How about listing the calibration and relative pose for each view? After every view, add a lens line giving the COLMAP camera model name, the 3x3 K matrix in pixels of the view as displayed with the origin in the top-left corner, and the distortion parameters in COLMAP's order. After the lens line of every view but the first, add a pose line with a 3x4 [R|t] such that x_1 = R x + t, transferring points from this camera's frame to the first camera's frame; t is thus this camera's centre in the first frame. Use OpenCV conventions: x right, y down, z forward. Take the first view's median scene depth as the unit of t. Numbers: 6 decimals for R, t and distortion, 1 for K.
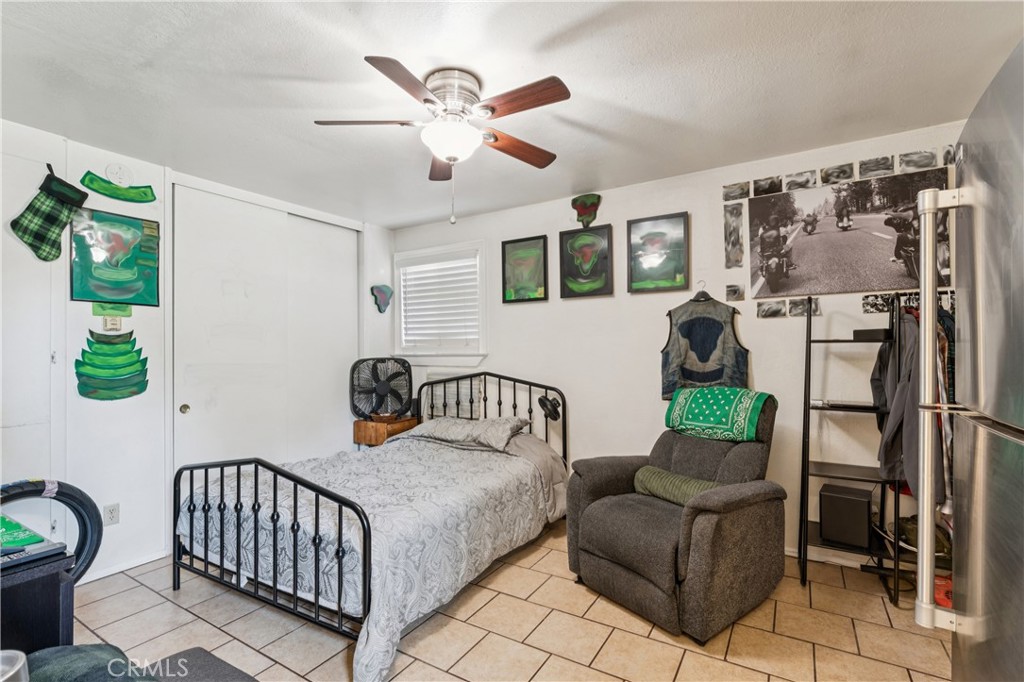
lens RADIAL K [[451.8, 0, 519.5], [0, 451.8, 345.2], [0, 0, 1]] dist [0.001581, -0.000485]
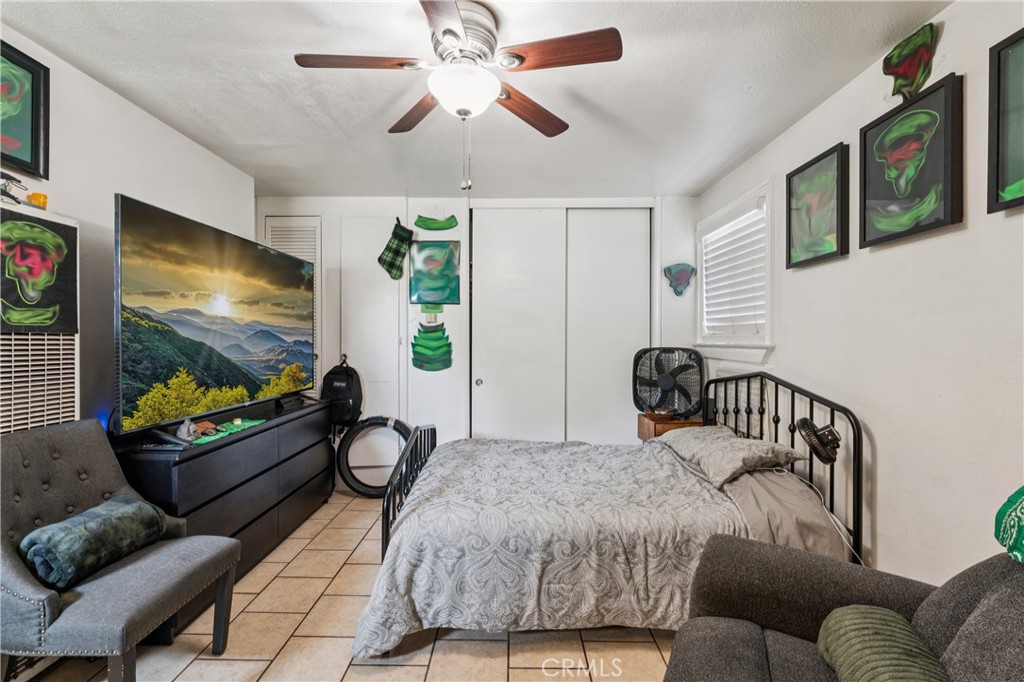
lens RADIAL K [[451.8, 0, 517.4], [0, 451.8, 342.9], [0, 0, 1]] dist [0.001581, -0.000485]
pose [[0.526114, 0.018715, -0.850208, 0.431836], [0.000269, 0.999754, 0.022173, -0.000326], [0.850414, -0.011895, 0.525980, 0.438207]]
